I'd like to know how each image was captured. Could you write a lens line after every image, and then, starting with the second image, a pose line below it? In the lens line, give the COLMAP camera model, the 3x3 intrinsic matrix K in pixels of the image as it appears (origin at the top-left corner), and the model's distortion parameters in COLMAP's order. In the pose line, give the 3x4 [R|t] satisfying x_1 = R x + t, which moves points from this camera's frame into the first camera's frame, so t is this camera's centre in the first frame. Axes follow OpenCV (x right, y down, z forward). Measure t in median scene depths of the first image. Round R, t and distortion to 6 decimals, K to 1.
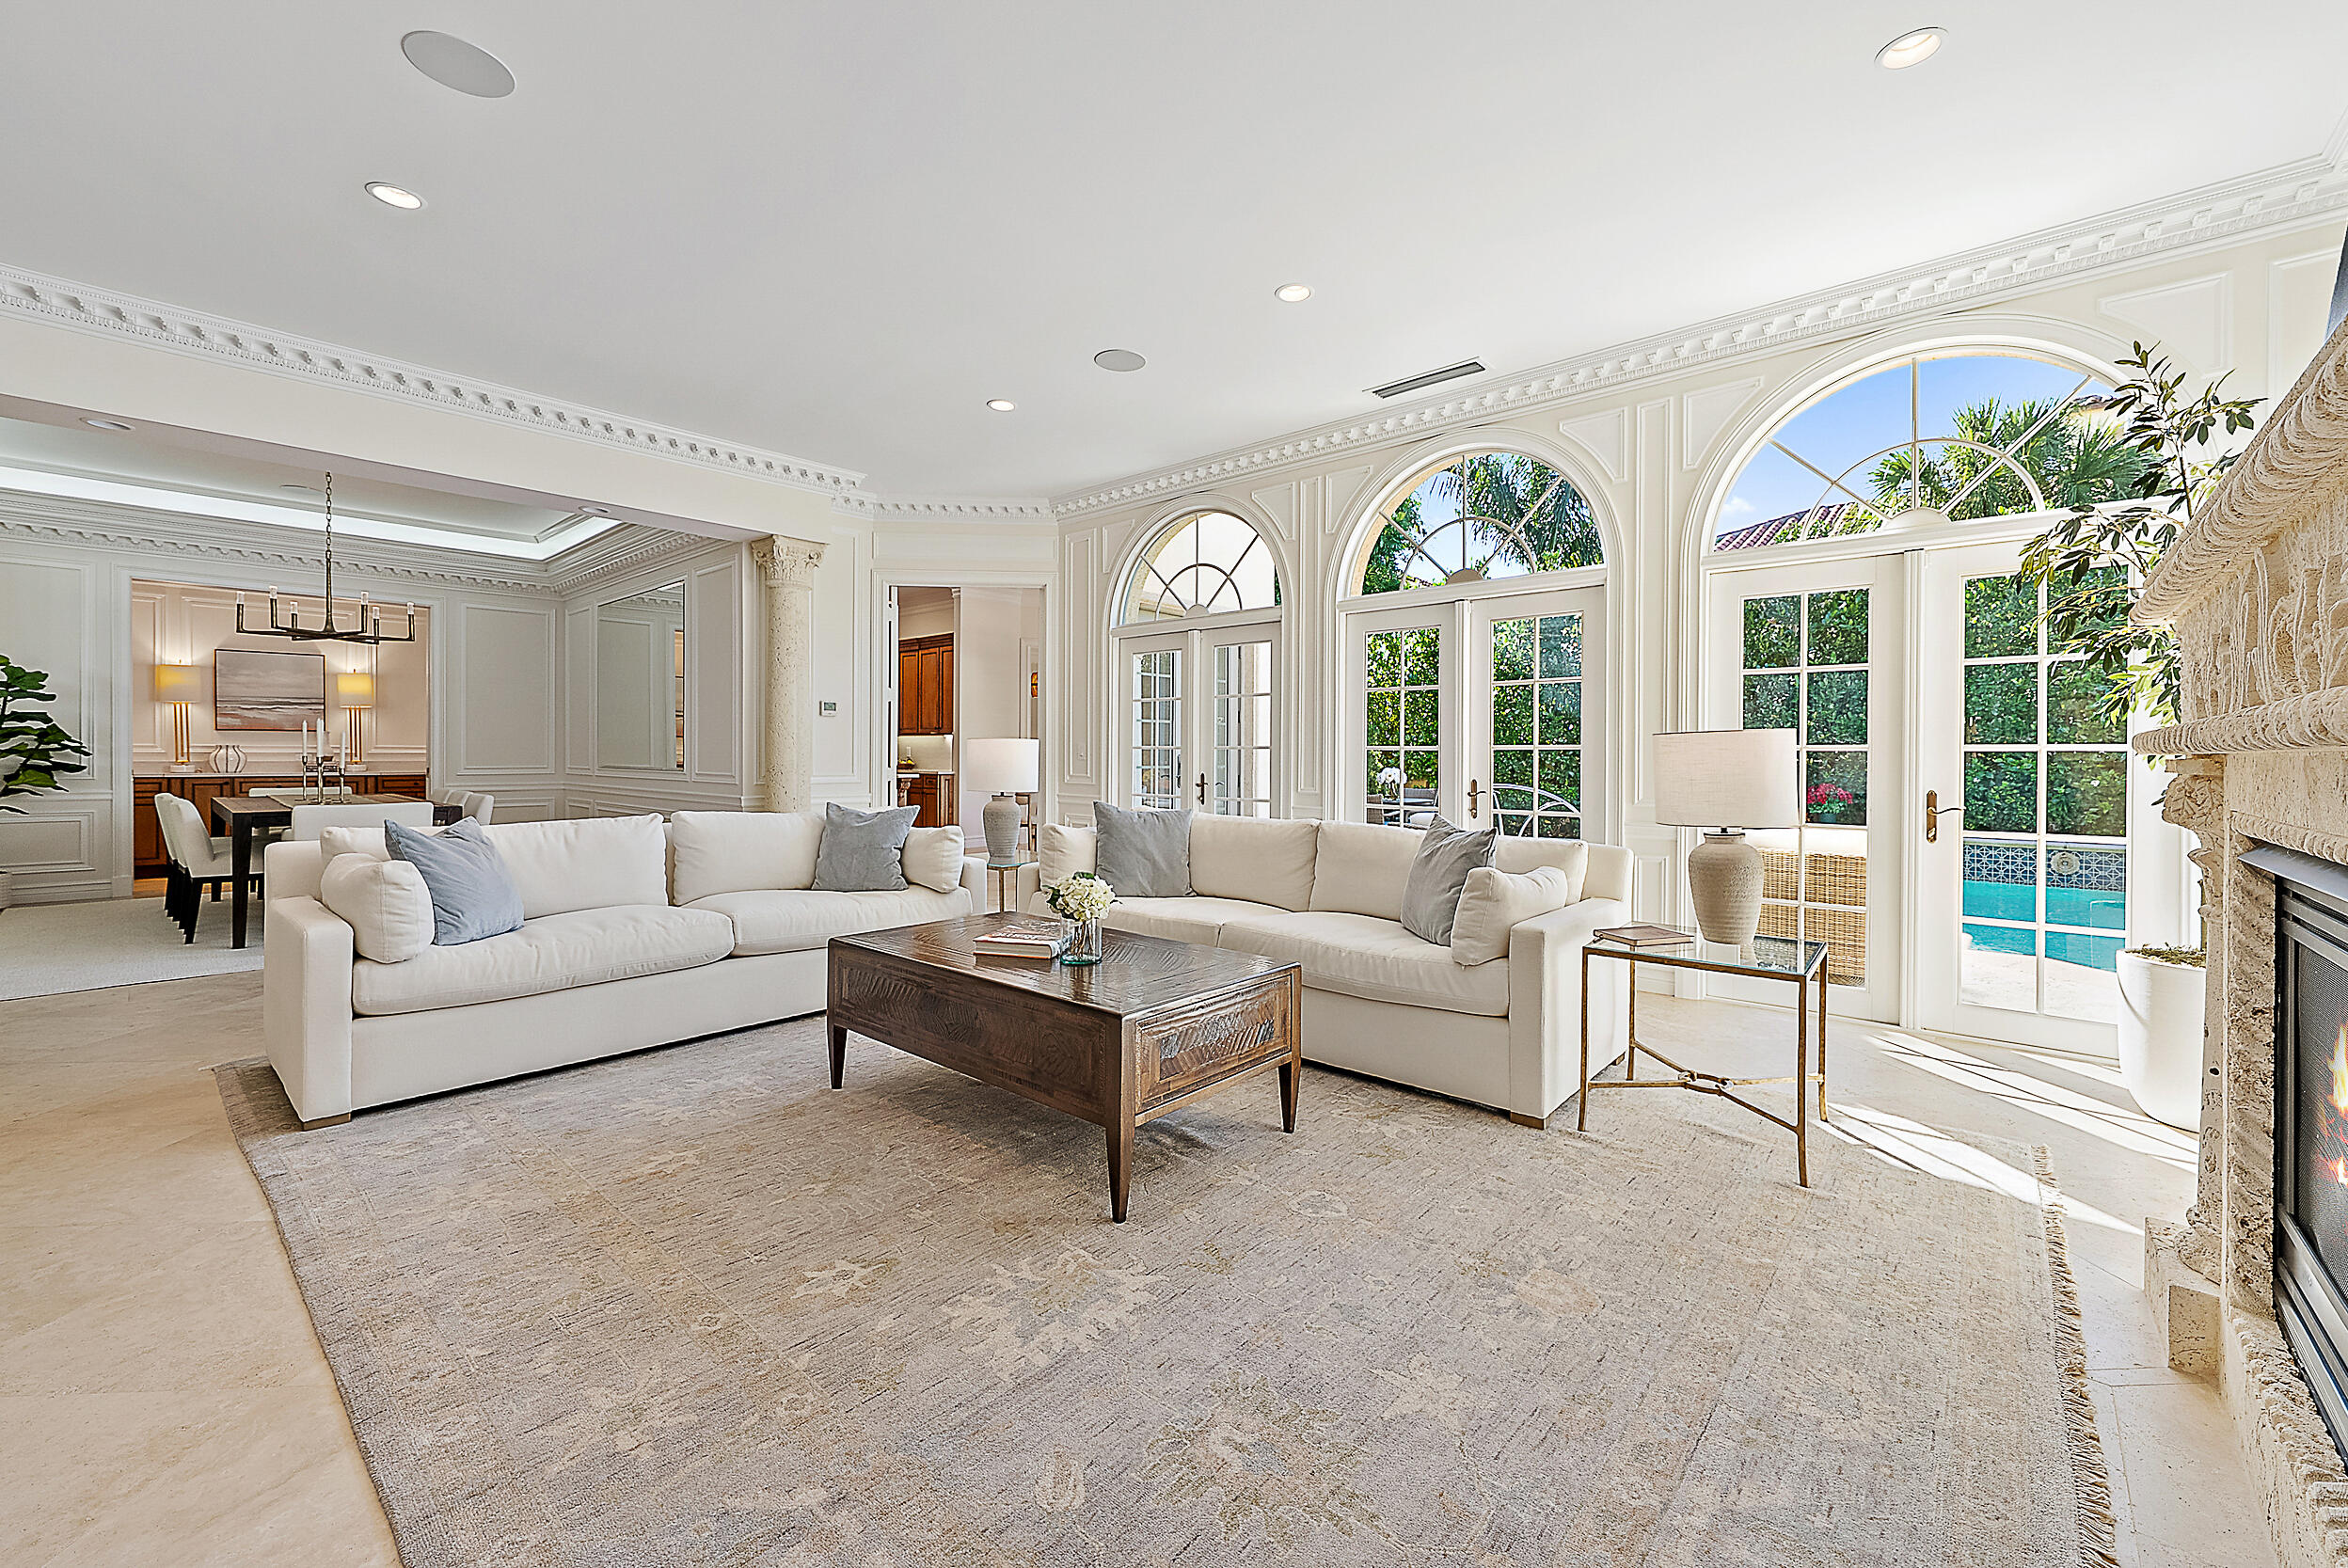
lens RADIAL K [[925.6, 0, 1186.2], [0, 925.6, 756.6], [0, 0, 1]] dist [-0.001250, 0.000059]
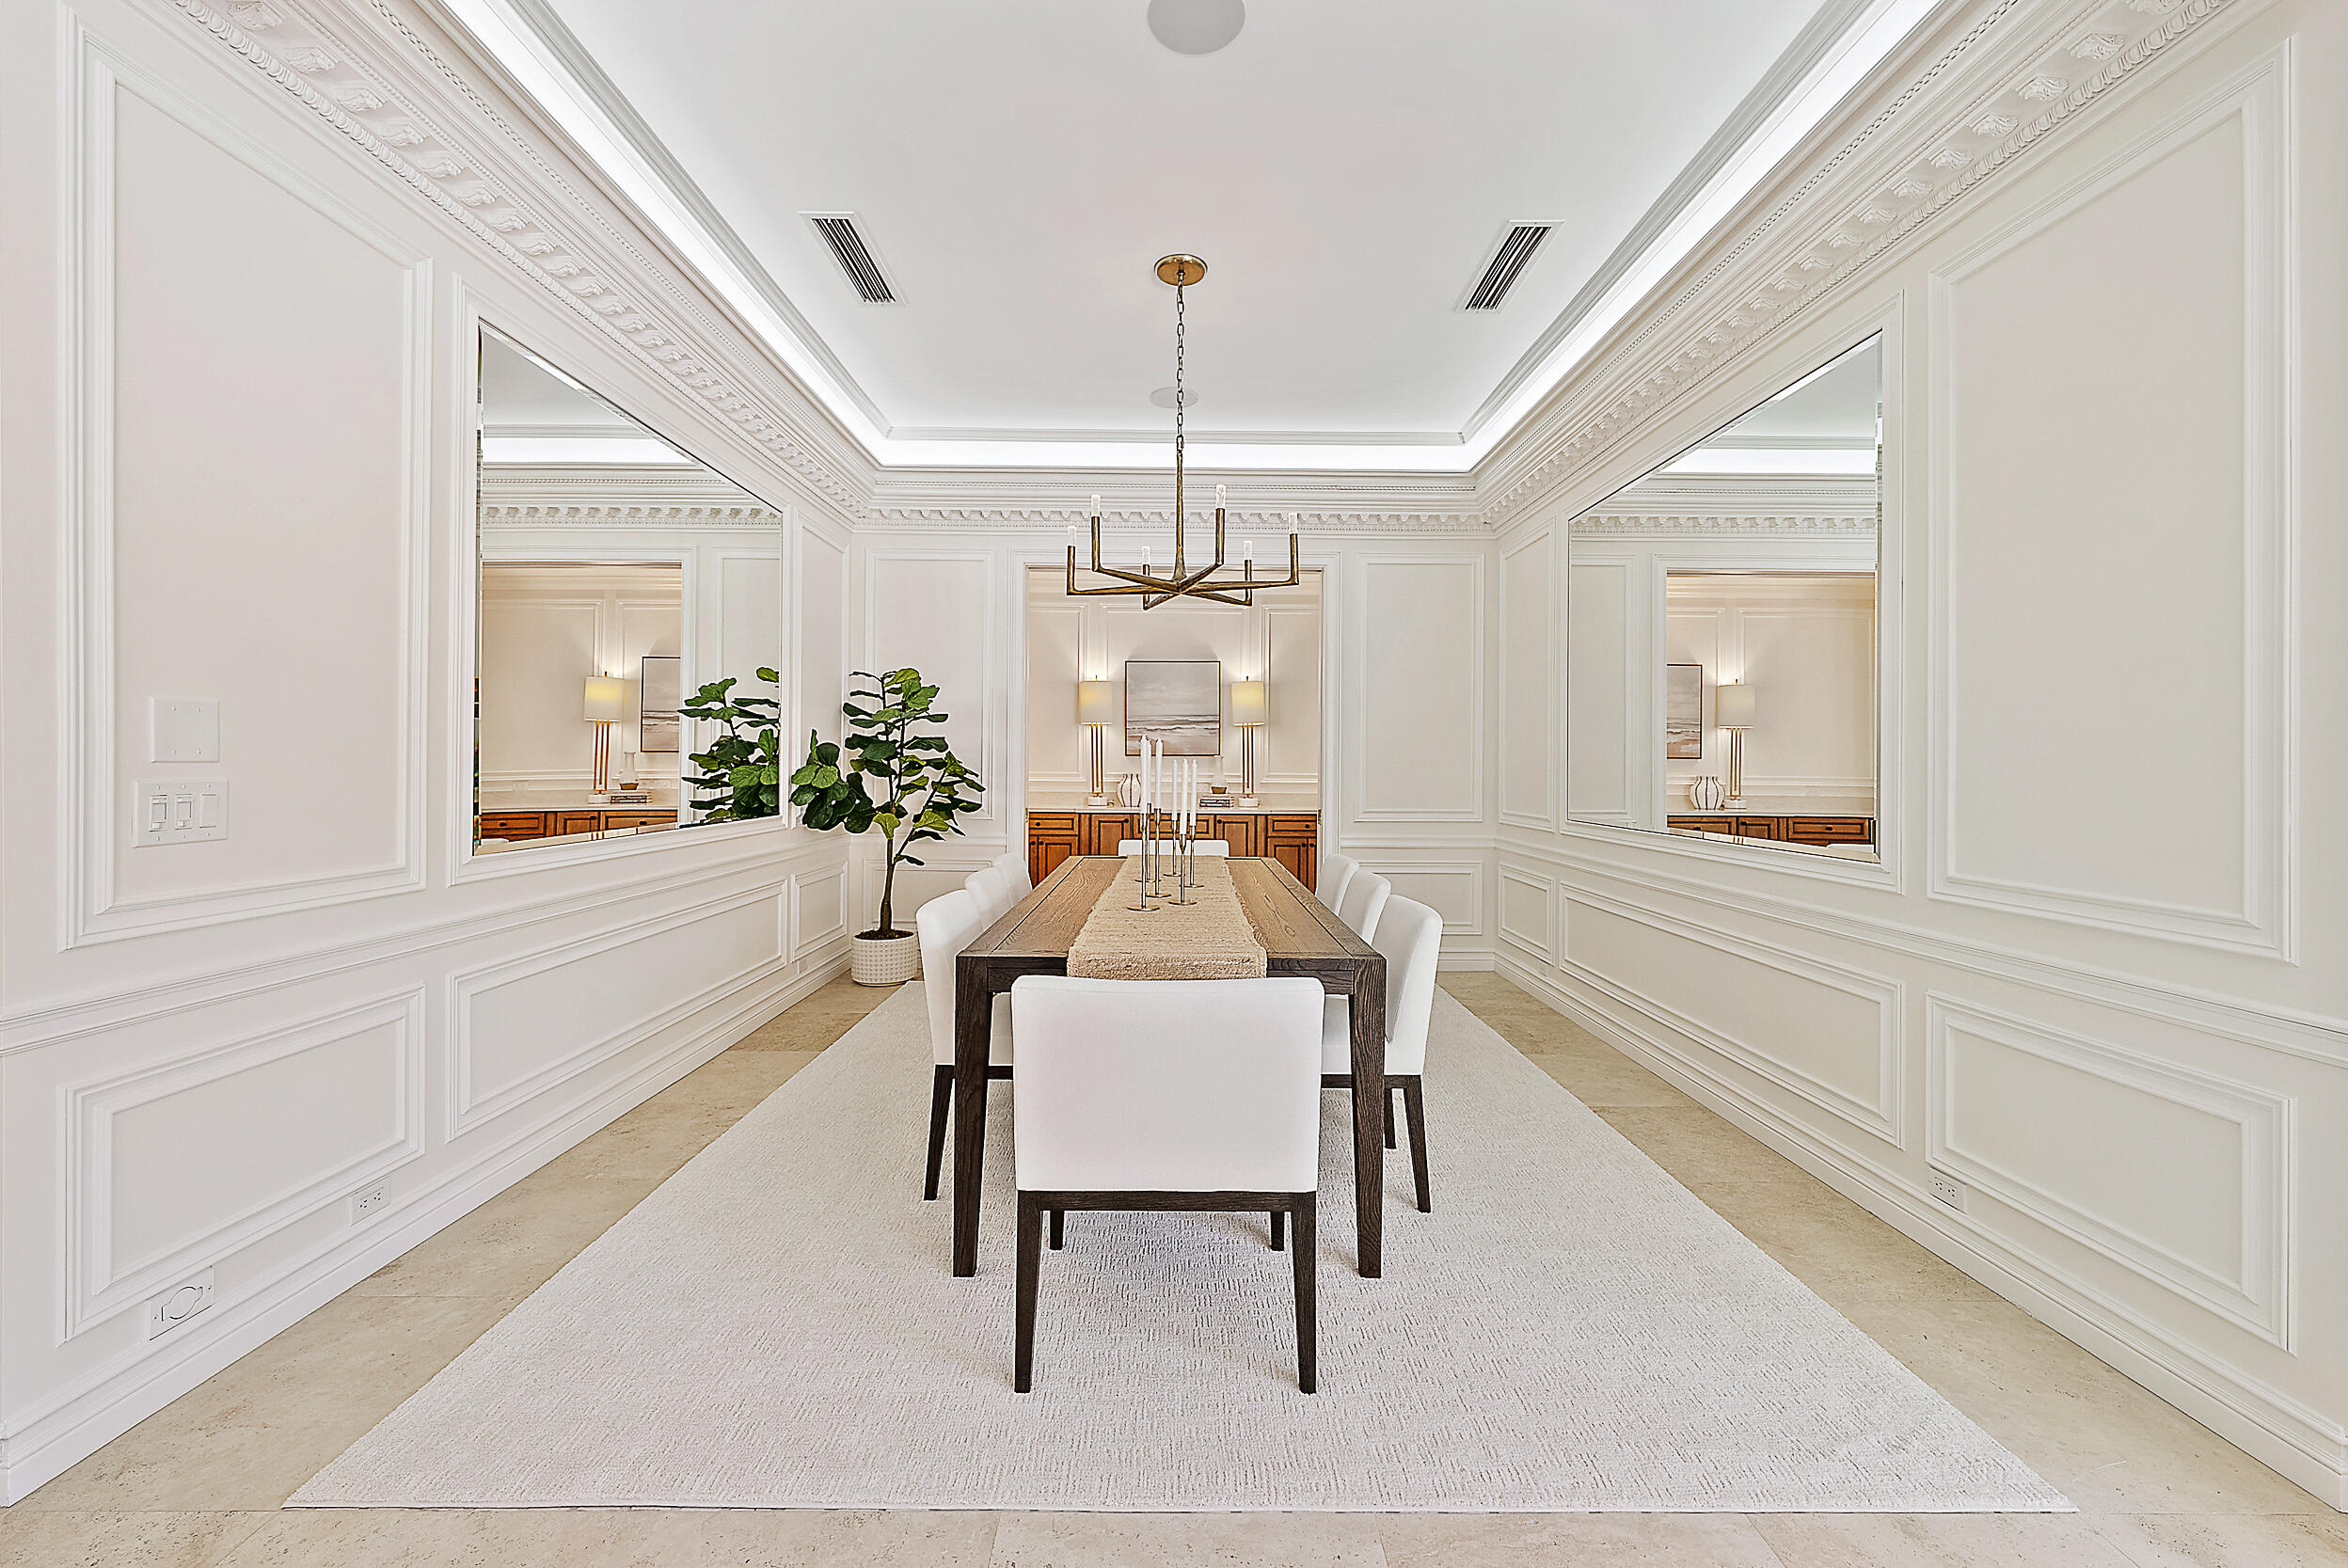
lens RADIAL K [[925.6, 0, 1186.2], [0, 925.6, 756.6], [0, 0, 1]] dist [-0.001250, 0.000059]
pose [[0.673902, -0.004245, -0.738809, -0.391291], [-0.008084, 0.999881, -0.013119, -0.017495], [0.738777, 0.014813, 0.673787, 0.479068]]
